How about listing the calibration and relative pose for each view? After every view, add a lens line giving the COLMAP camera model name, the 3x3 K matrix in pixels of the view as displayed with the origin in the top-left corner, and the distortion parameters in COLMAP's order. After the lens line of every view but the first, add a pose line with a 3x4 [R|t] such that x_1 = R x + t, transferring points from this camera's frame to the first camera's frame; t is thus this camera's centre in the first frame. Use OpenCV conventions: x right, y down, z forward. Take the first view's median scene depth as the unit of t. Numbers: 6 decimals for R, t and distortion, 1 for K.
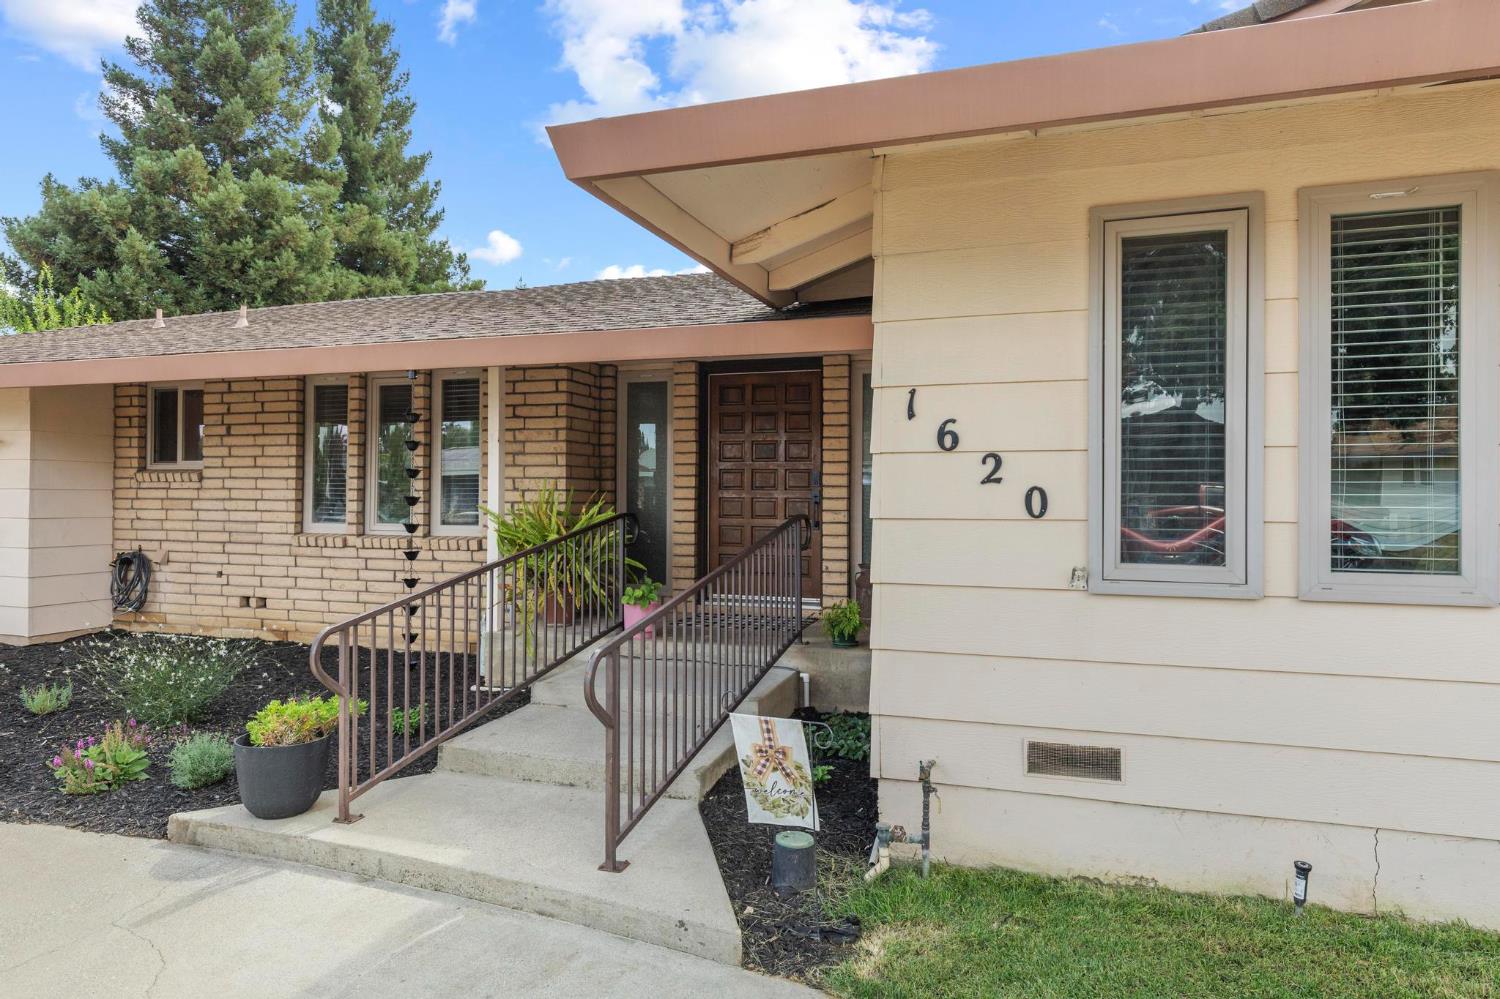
lens RADIAL K [[938.9, 0, 750.0], [0, 938.9, 499.5], [0, 0, 1]] dist [0.006102, 0.001657]
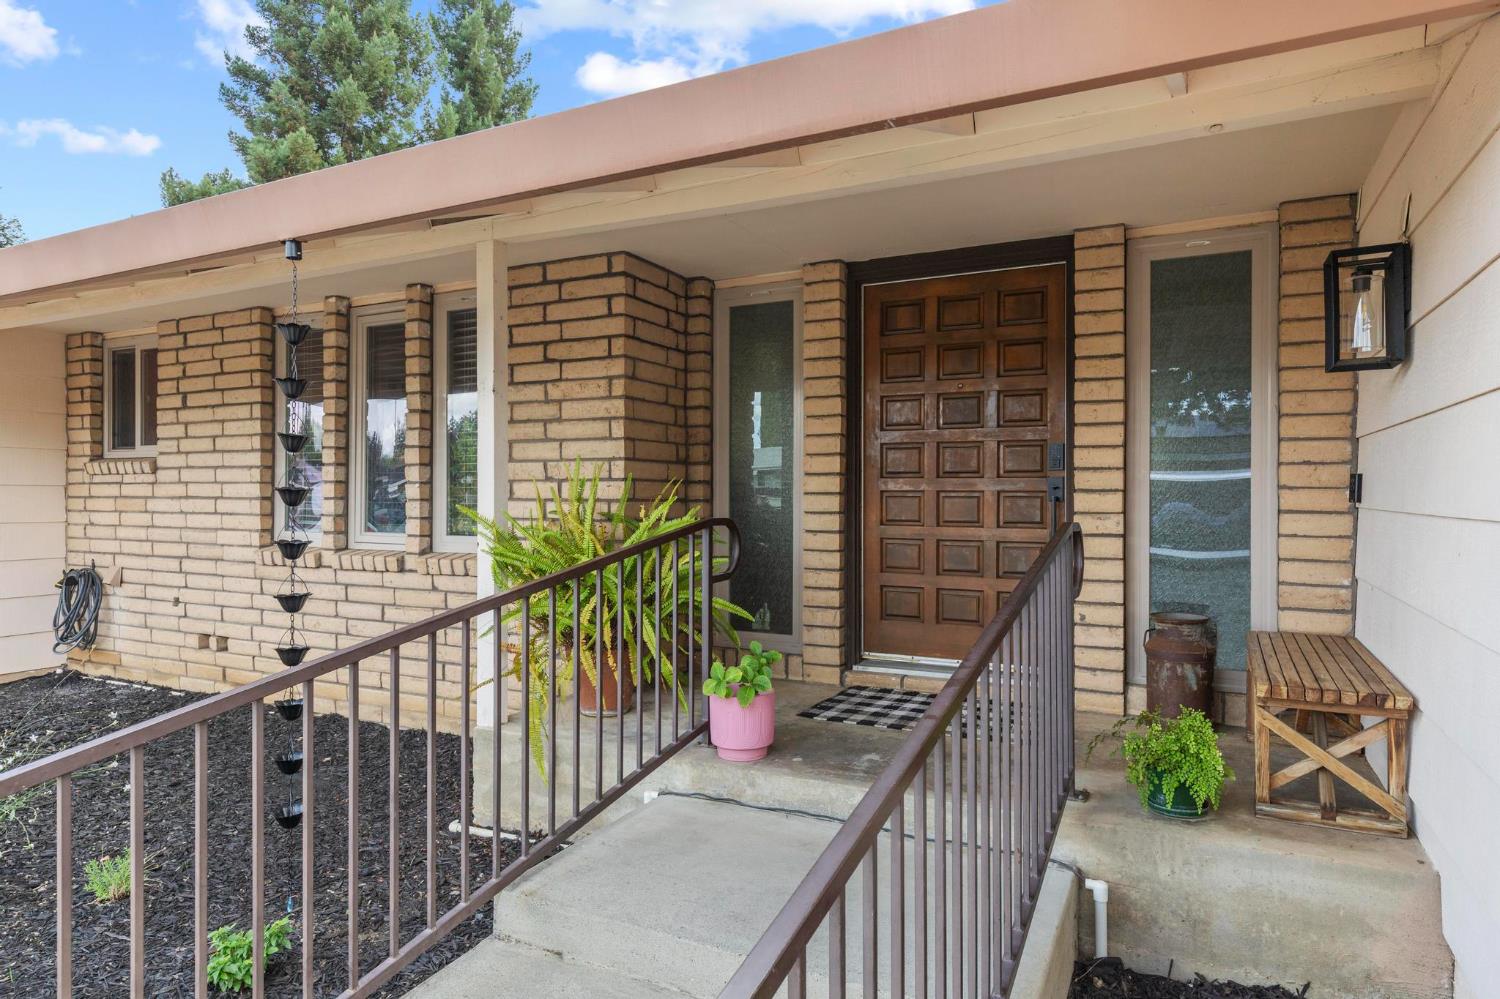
lens RADIAL K [[901.0, 0, 750.0], [0, 901.0, 499.5], [0, 0, 1]] dist [0.001975, 0.000283]
pose [[0.989368, -0.003100, -0.145402, -0.029259], [0.003083, 0.999995, -0.000343, 0.002974], [0.145403, -0.000109, 0.989373, 0.388824]]
